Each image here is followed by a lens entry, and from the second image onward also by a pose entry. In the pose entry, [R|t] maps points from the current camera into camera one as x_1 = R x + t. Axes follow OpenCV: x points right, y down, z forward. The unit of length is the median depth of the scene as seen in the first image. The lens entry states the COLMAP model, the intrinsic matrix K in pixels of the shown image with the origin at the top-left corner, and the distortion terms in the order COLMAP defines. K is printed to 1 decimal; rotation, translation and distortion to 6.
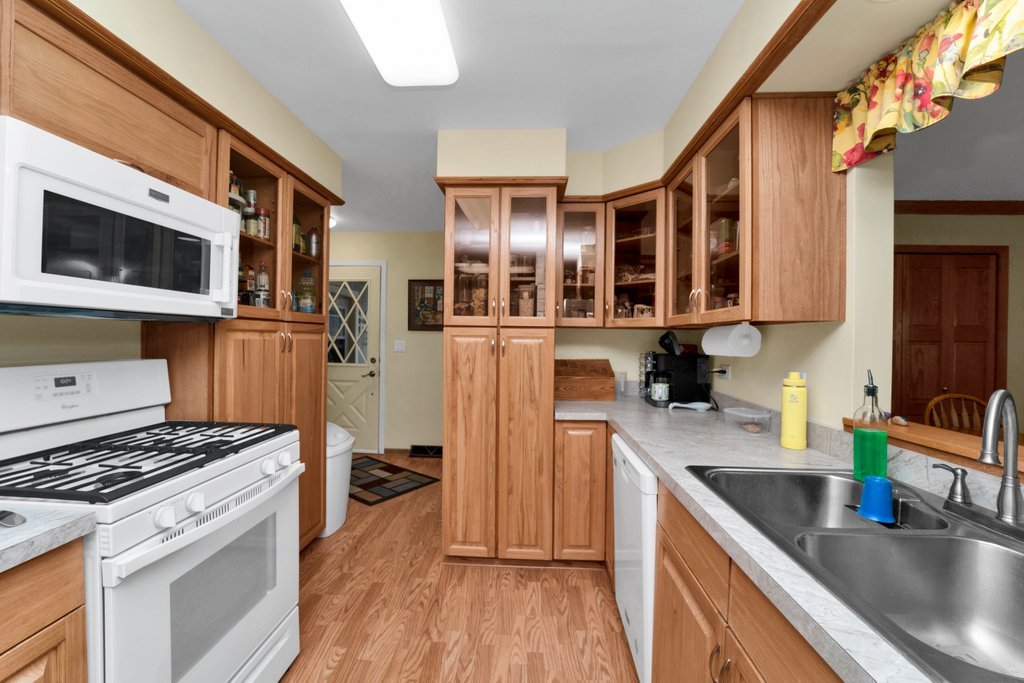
lens RADIAL K [[417.6, 0, 511.5], [0, 417.6, 339.3], [0, 0, 1]] dist [-0.021956, 0.000540]
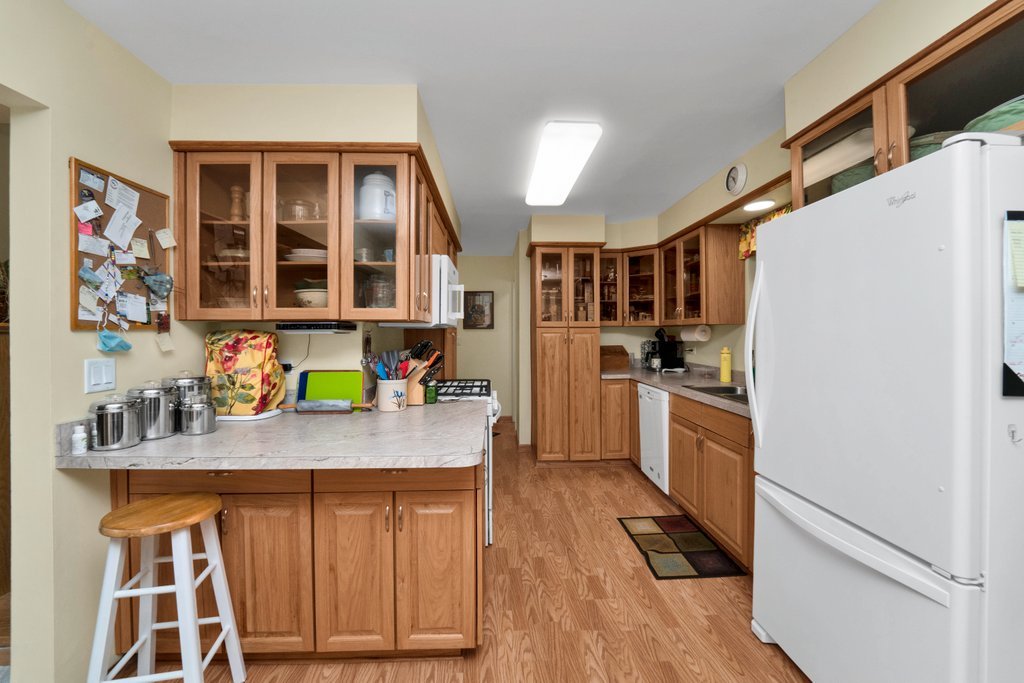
lens RADIAL K [[417.6, 0, 514.7], [0, 417.6, 333.8], [0, 0, 1]] dist [-0.021956, 0.000540]
pose [[0.995477, -0.018191, 0.093246, -0.420913], [0.018000, 0.999834, 0.002884, -0.013035], [-0.093283, -0.001193, 0.995639, -0.725480]]
